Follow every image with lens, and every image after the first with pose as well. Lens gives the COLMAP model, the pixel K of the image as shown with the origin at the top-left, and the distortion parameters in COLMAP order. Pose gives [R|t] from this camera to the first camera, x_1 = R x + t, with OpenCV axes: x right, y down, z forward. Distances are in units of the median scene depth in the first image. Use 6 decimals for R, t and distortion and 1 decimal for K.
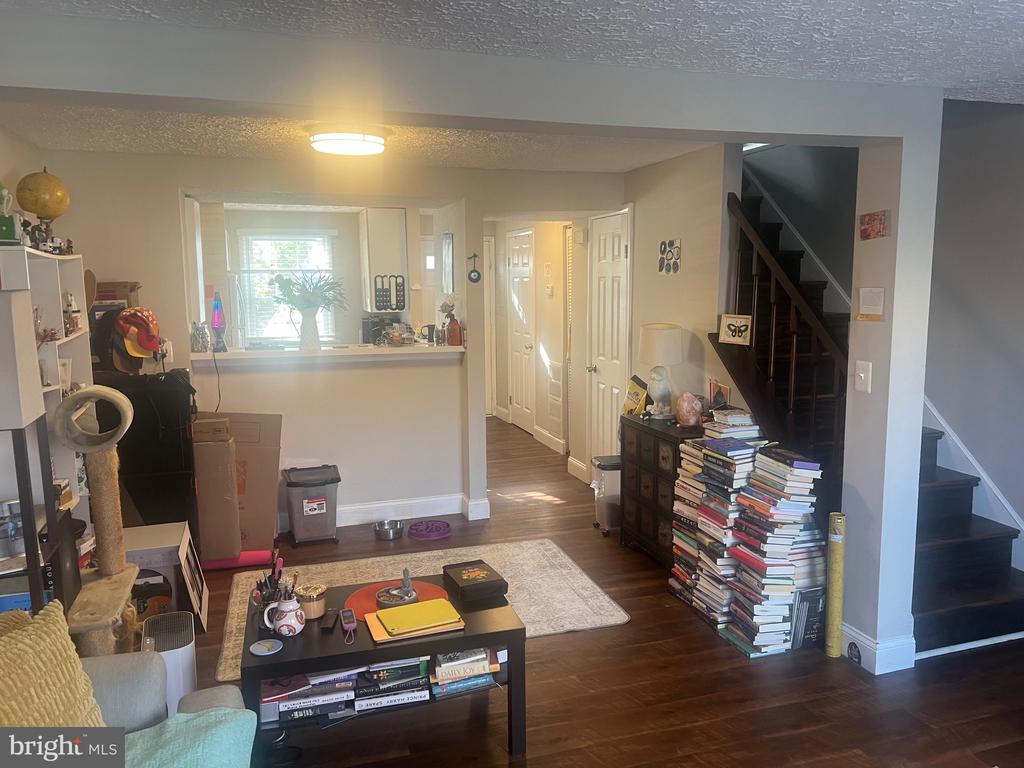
lens RADIAL K [[772.9, 0, 516.9], [0, 772.9, 387.2], [0, 0, 1]] dist [0.054118, -0.050572]
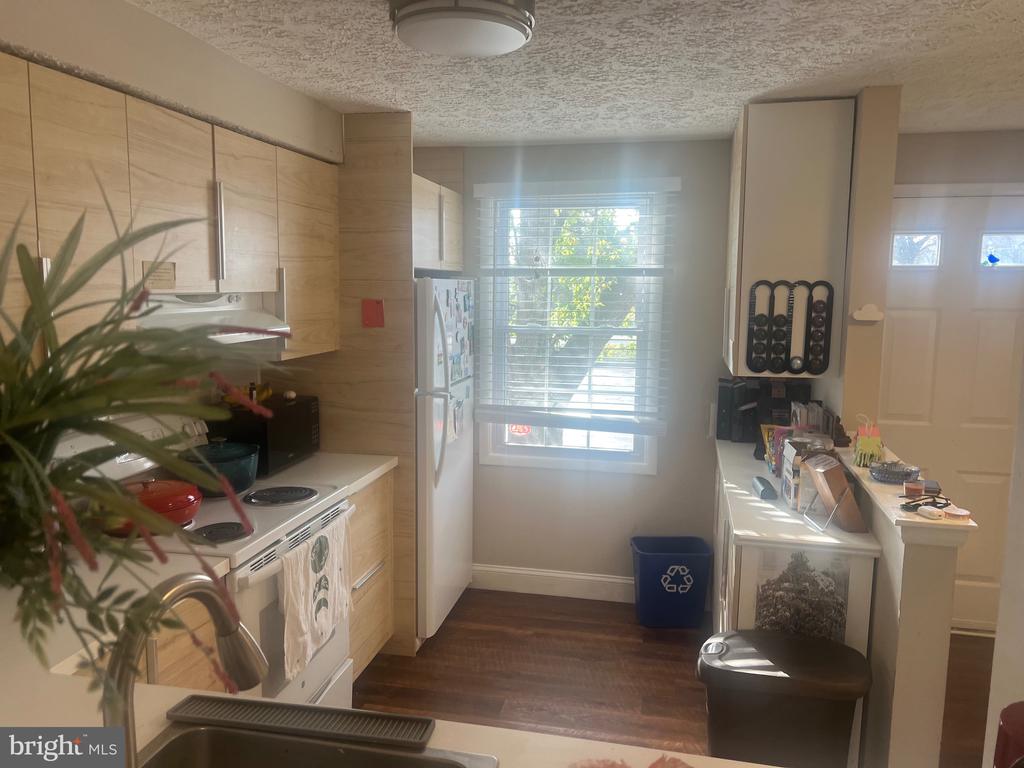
lens RADIAL K [[772.9, 0, 510.7], [0, 772.9, 390.3], [0, 0, 1]] dist [0.054118, -0.050572]
pose [[0.869761, 0.079391, -0.487045, -0.094369], [-0.084268, 0.996372, 0.011929, -0.083971], [0.486225, 0.030667, 0.873295, 0.600552]]
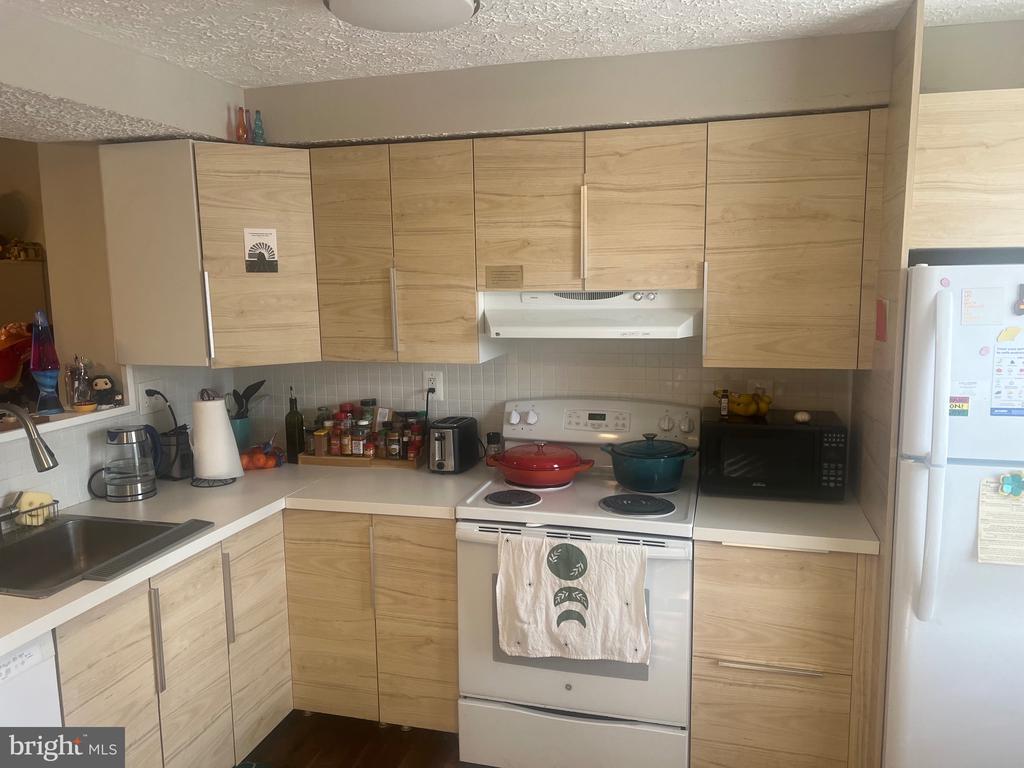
lens RADIAL K [[772.9, 0, 512.9], [0, 772.9, 385.6], [0, 0, 1]] dist [0.054118, -0.050572]
pose [[-0.533538, 0.129568, -0.835793, -0.043813], [-0.104915, 0.970425, 0.217413, -0.153284], [0.839244, 0.203686, -0.504165, 1.061948]]
